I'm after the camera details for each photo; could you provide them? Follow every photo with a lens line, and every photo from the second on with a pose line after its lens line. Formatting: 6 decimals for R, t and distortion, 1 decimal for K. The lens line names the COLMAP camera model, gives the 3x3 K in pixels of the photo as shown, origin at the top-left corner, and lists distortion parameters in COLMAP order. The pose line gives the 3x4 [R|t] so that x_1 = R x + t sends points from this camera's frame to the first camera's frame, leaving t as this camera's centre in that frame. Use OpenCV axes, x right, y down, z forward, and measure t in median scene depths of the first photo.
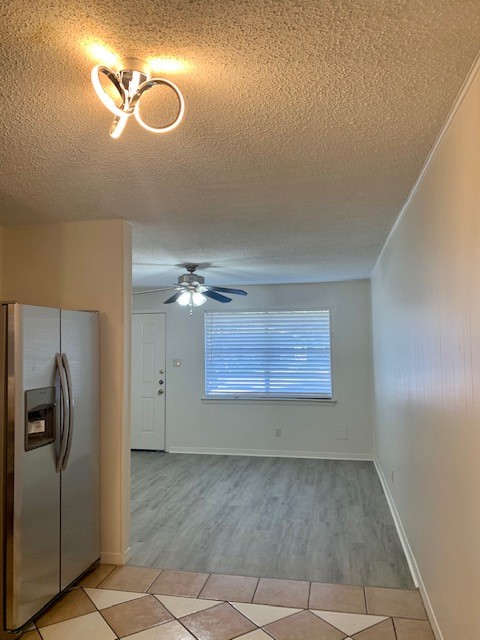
lens RADIAL K [[482.4, 0, 240.0], [0, 482.4, 320.0], [0, 0, 1]] dist [0.042959, -0.007690]
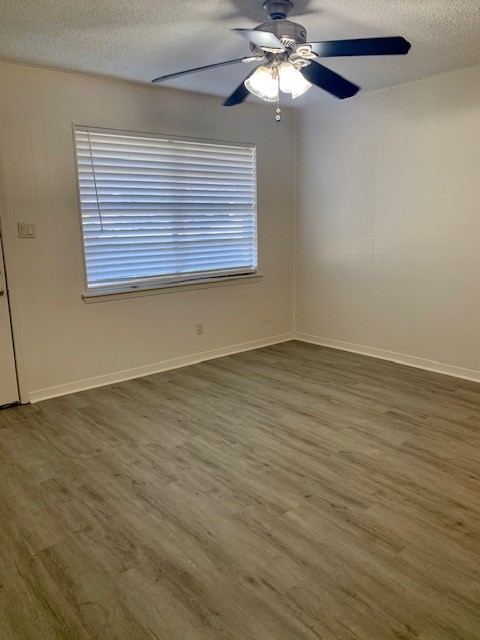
lens RADIAL K [[482.4, 0, 240.0], [0, 482.4, 320.0], [0, 0, 1]] dist [0.042959, -0.007690]
pose [[0.645175, -0.164971, 0.746012, -0.540527], [-0.025062, 0.971316, 0.236468, 0.077028], [-0.763623, -0.171260, 0.622535, 0.730014]]
